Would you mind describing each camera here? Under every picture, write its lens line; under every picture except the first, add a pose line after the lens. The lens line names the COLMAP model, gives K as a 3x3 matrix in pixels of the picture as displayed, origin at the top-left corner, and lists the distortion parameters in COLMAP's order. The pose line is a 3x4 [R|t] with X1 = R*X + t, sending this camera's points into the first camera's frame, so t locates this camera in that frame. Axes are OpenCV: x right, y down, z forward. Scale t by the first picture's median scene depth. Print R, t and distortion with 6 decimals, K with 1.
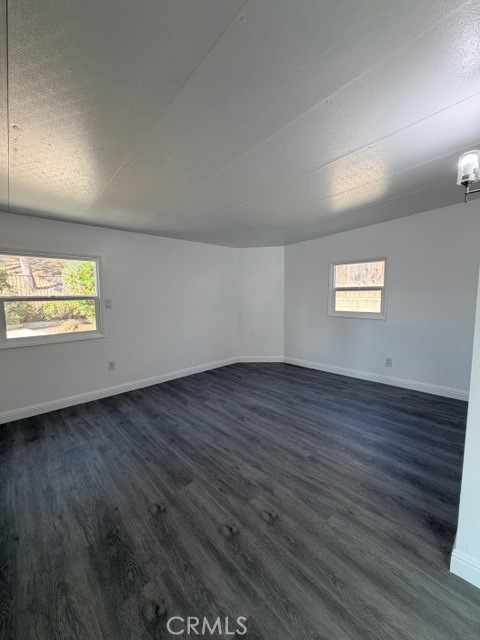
lens RADIAL K [[254.5, 0, 240.0], [0, 254.5, 316.8], [0, 0, 1]] dist [0.000917, 0.000457]
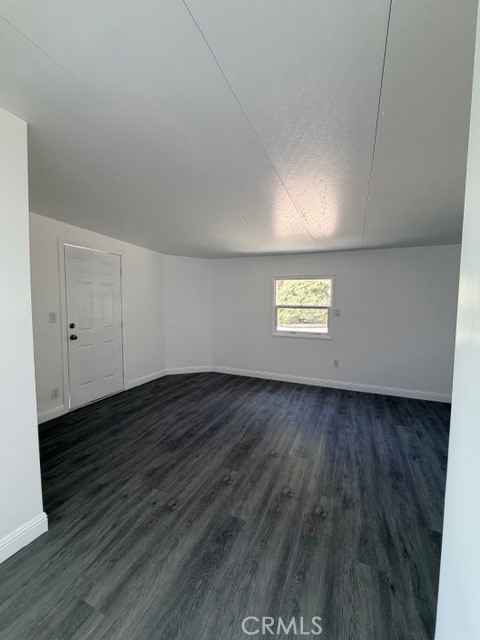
lens RADIAL K [[254.5, 0, 240.0], [0, 254.5, 316.8], [0, 0, 1]] dist [0.000917, 0.000457]
pose [[0.405255, 0.069601, -0.911550, 0.653192], [-0.098998, 0.994575, 0.031928, -0.036013], [0.908828, 0.077303, 0.409947, 0.126946]]
